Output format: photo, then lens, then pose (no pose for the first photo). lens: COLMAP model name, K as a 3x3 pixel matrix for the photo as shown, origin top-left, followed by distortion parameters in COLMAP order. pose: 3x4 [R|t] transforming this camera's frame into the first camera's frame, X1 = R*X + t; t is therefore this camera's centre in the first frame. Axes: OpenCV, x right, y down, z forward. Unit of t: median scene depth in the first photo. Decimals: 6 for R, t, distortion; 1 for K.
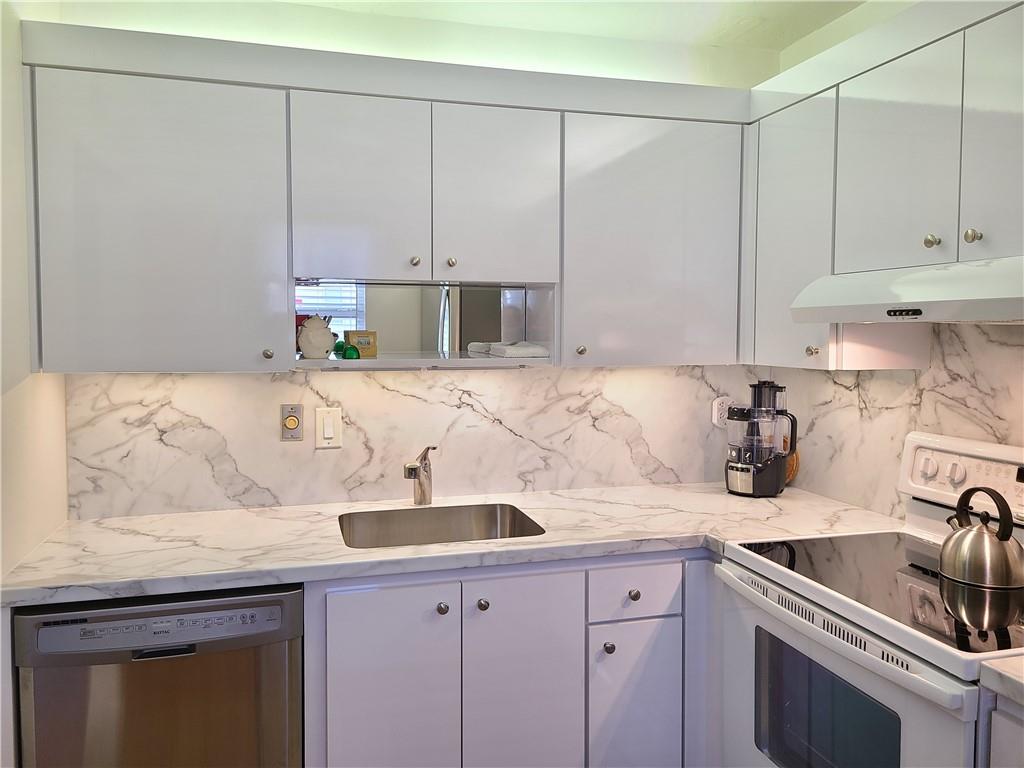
lens RADIAL K [[764.4, 0, 493.1], [0, 764.4, 361.9], [0, 0, 1]] dist [0.060854, -0.050915]
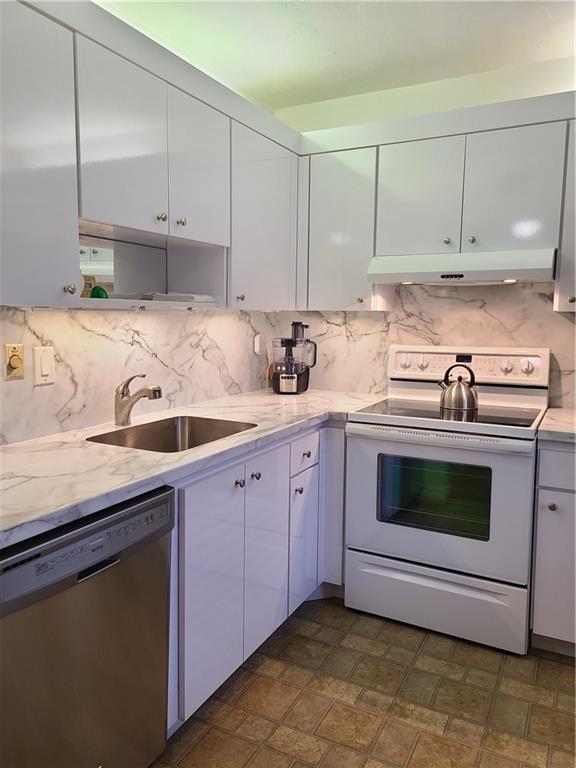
lens RADIAL K [[573.3, 0, 287.4], [0, 573.3, 372.8], [0, 0, 1]] dist [0.060854, -0.050915]
pose [[0.680221, -0.068857, 0.729765, -0.571353], [0.019966, 0.996949, 0.075458, 0.041947], [-0.732735, -0.036758, 0.679521, 0.205504]]
